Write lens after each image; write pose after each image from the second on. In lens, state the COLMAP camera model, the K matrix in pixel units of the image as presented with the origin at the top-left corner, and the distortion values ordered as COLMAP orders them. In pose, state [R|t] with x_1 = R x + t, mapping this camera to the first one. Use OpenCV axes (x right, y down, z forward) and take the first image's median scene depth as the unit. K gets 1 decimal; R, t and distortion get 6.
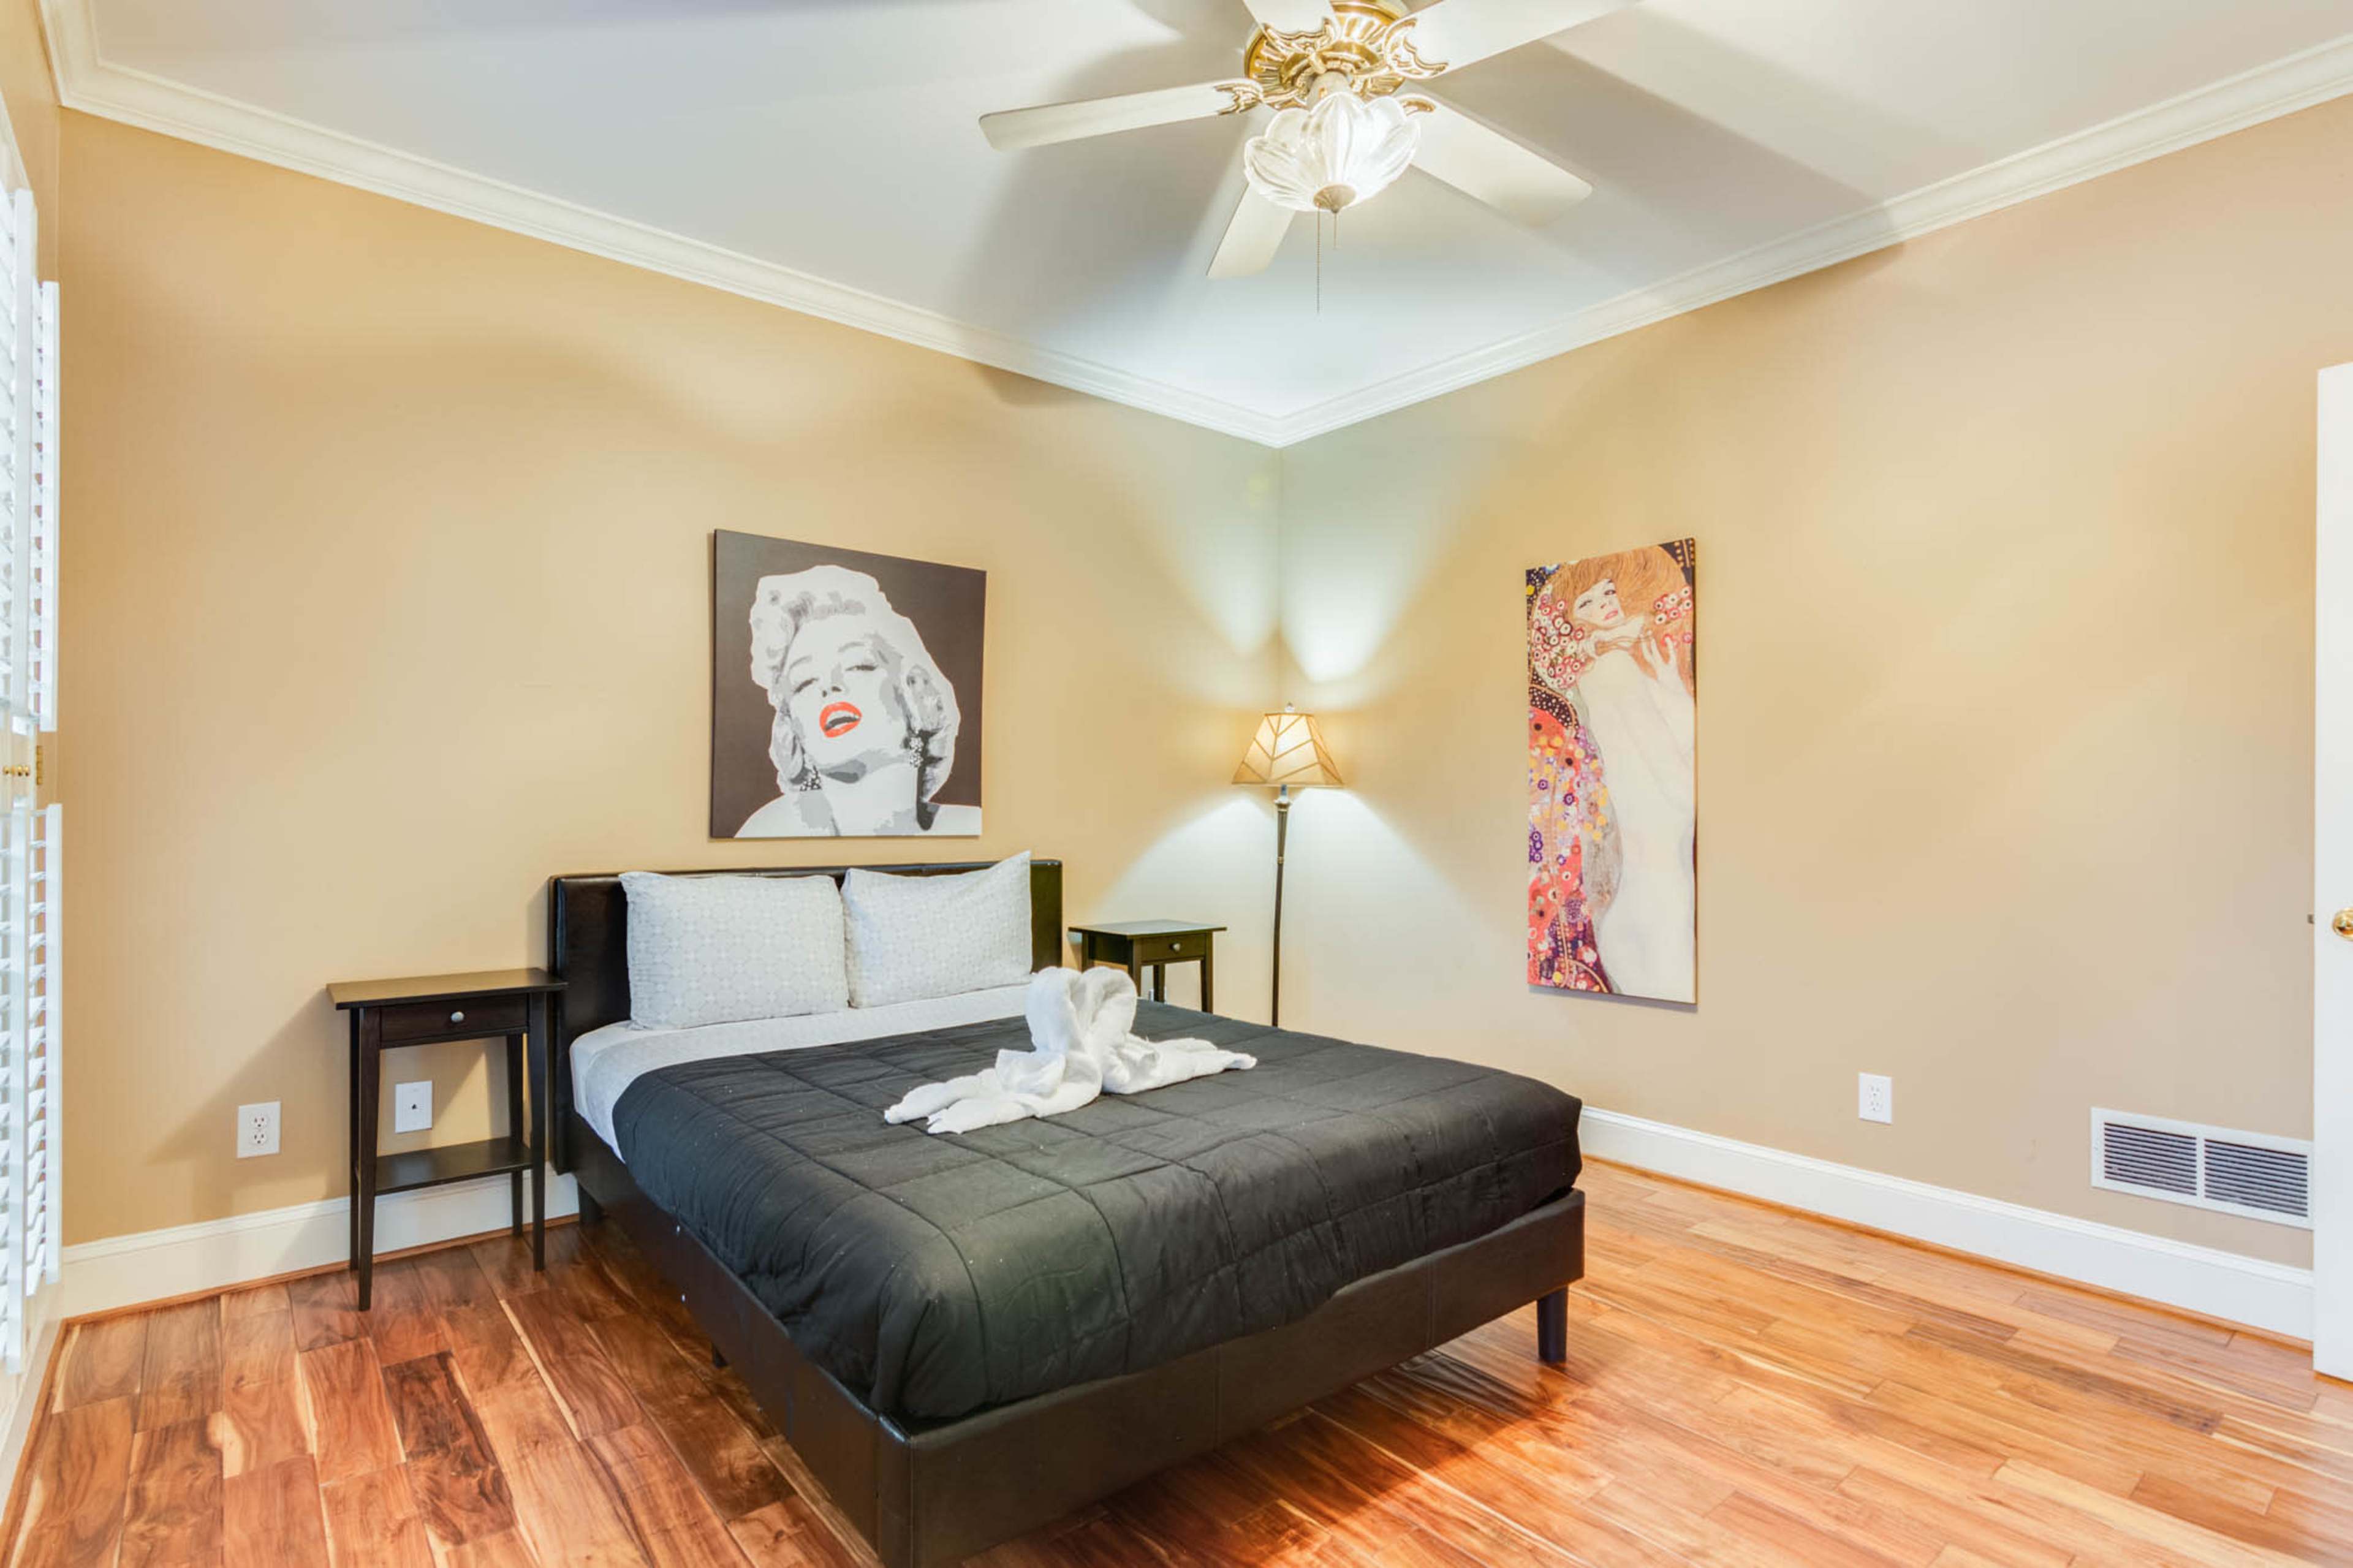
lens RADIAL K [[1126.1, 0, 1145.8], [0, 1126.1, 786.0], [0, 0, 1]] dist [0.001423, 0.000381]
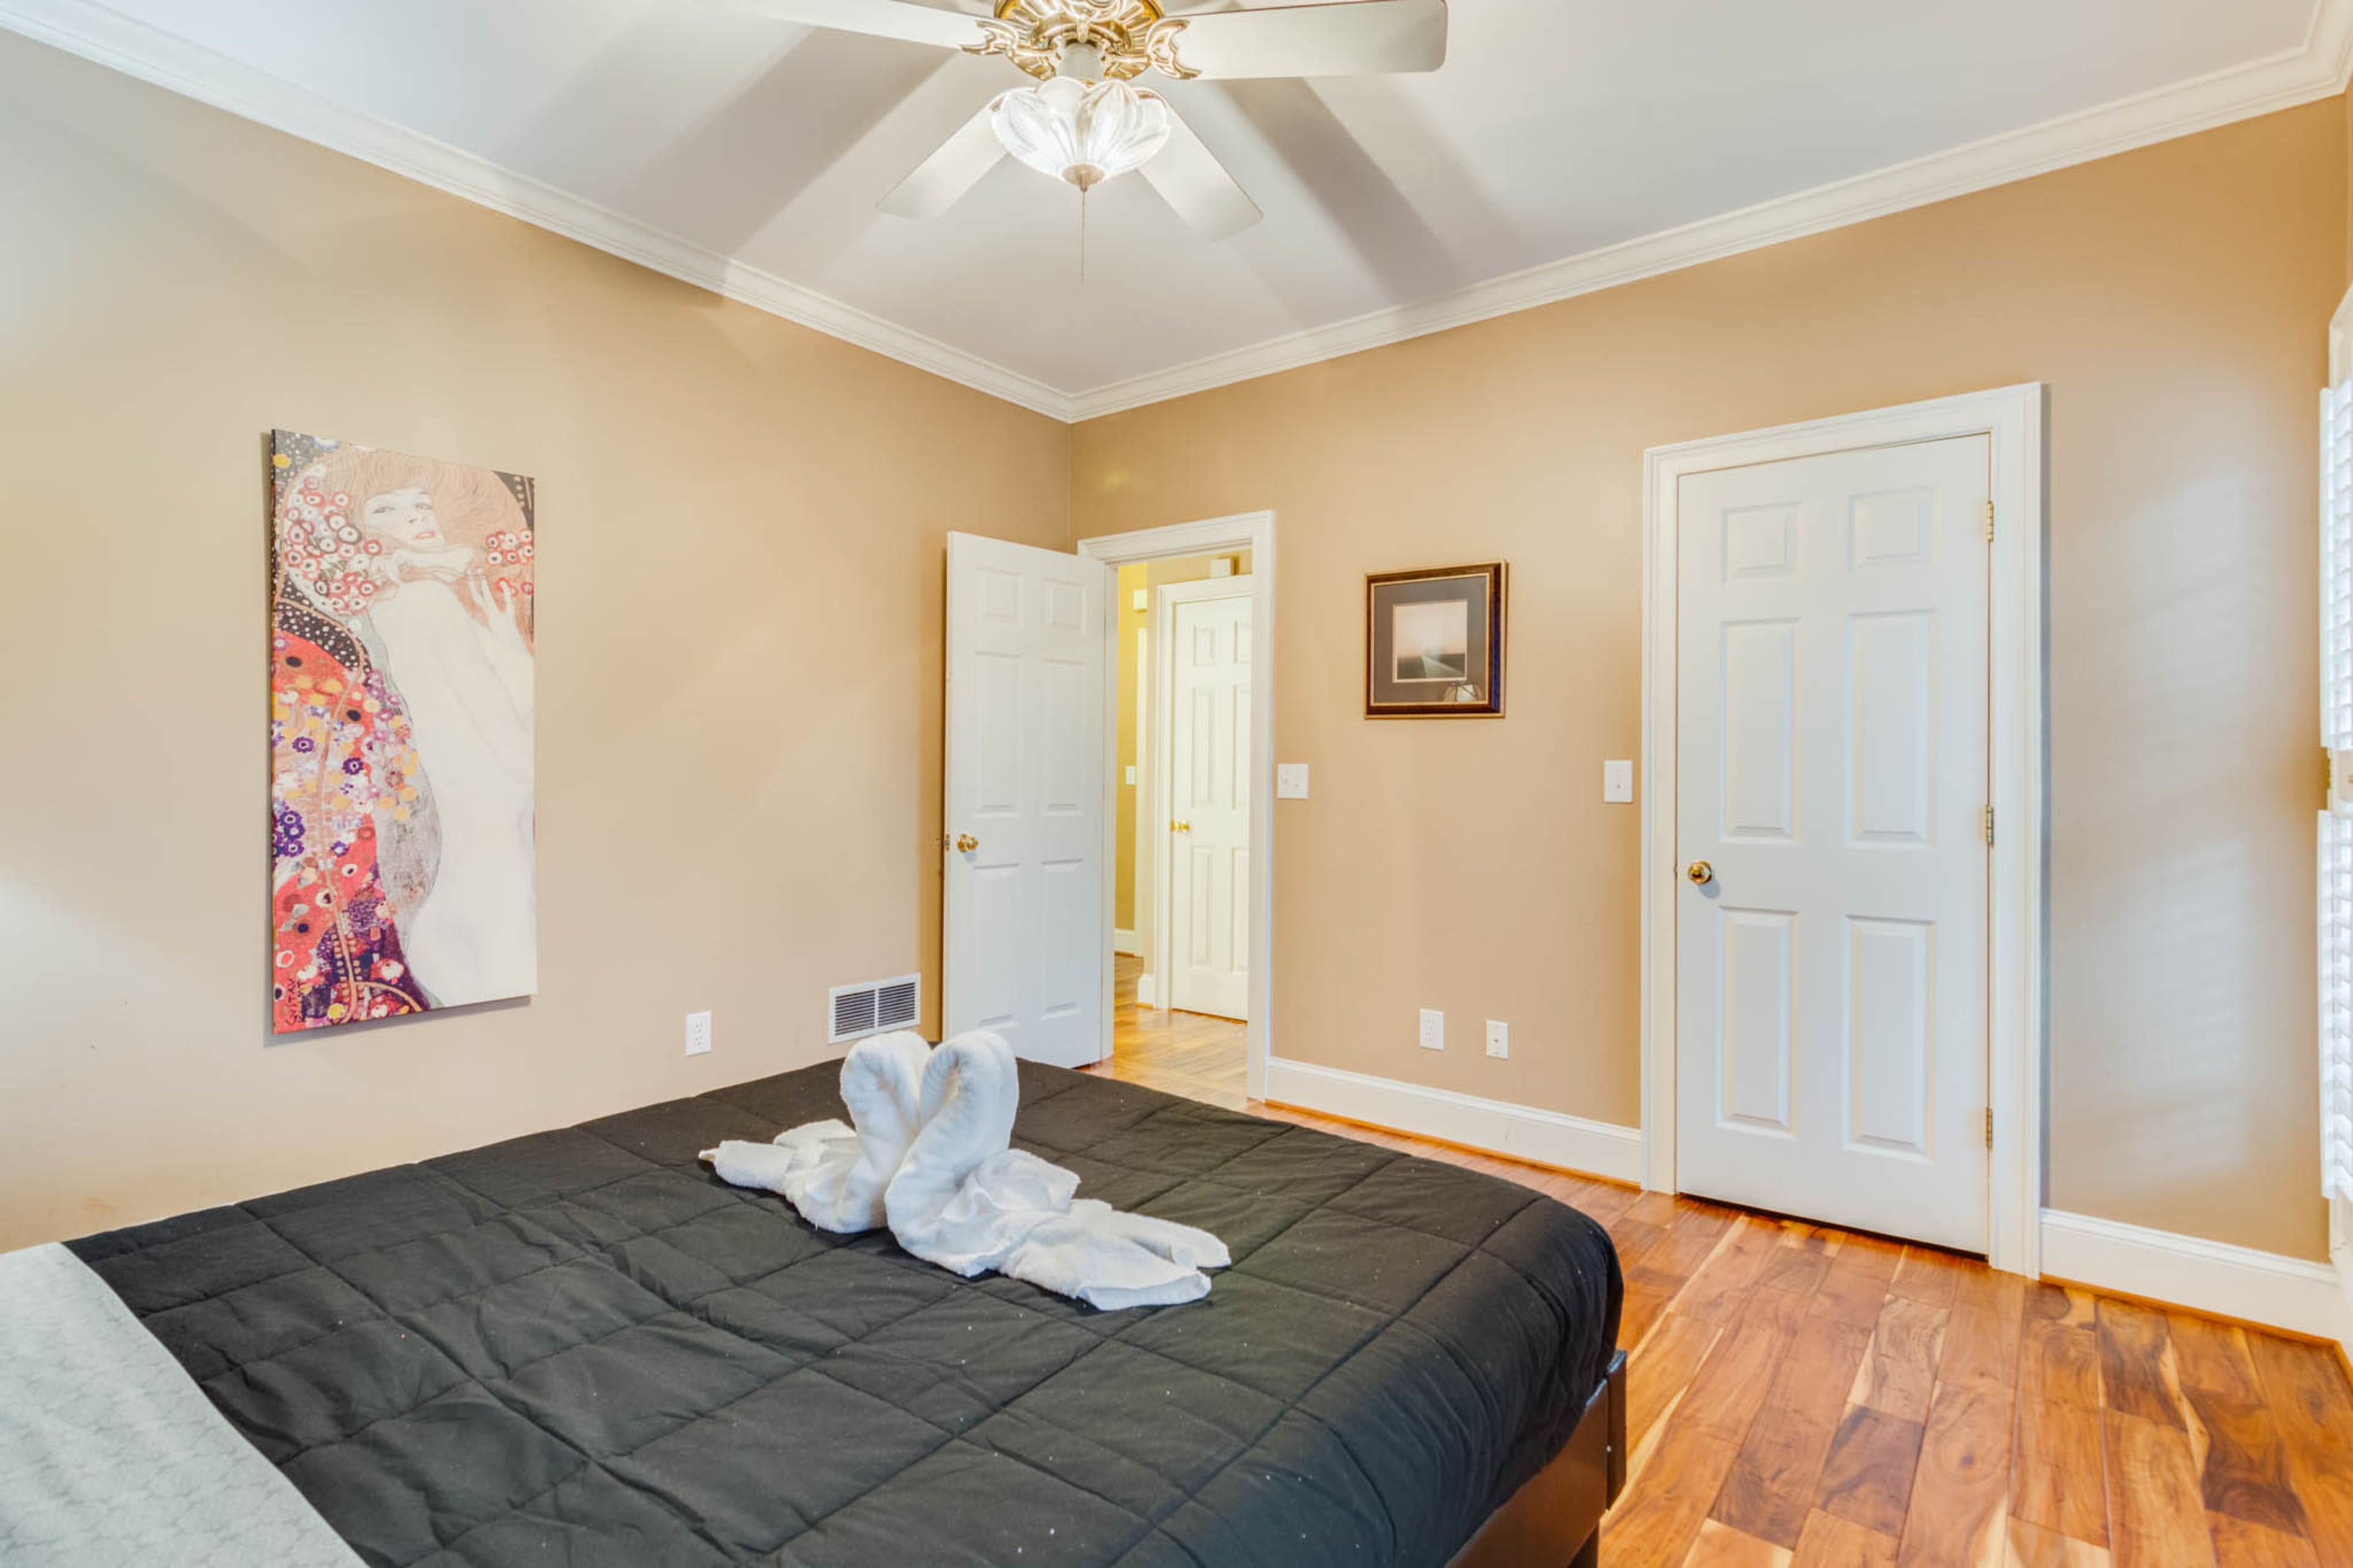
lens RADIAL K [[1126.1, 0, 1145.8], [0, 1126.1, 786.0], [0, 0, 1]] dist [0.001423, 0.000381]
pose [[-0.197304, 0.003858, 0.980335, -0.455080], [-0.010947, 0.999921, -0.006138, 0.023834], [-0.980281, -0.011943, -0.197247, 0.640434]]
